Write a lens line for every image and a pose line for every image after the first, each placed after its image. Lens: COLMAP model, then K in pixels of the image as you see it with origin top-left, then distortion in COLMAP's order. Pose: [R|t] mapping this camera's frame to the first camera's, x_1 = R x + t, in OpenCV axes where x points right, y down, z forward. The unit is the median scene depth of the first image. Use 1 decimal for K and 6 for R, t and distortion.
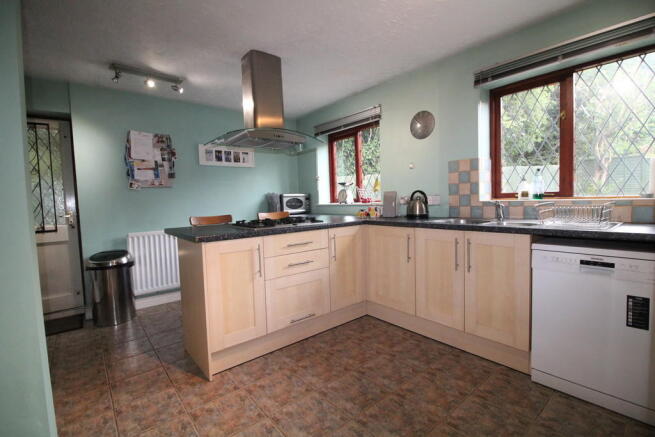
lens RADIAL K [[306.6, 0, 331.3], [0, 306.6, 217.2], [0, 0, 1]] dist [-0.002233, -0.000446]
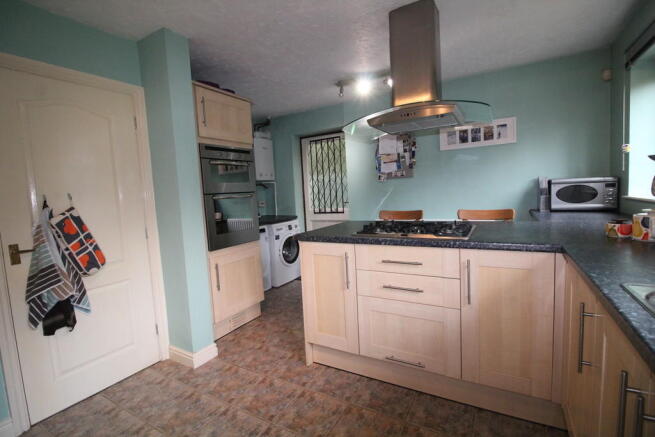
lens RADIAL K [[306.6, 0, 331.3], [0, 306.6, 219.1], [0, 0, 1]] dist [-0.002233, -0.000446]
pose [[0.341387, 0.100700, -0.934513, 0.368112], [-0.016580, 0.994735, 0.101133, -0.062032], [0.939776, -0.019031, 0.341260, 0.428611]]
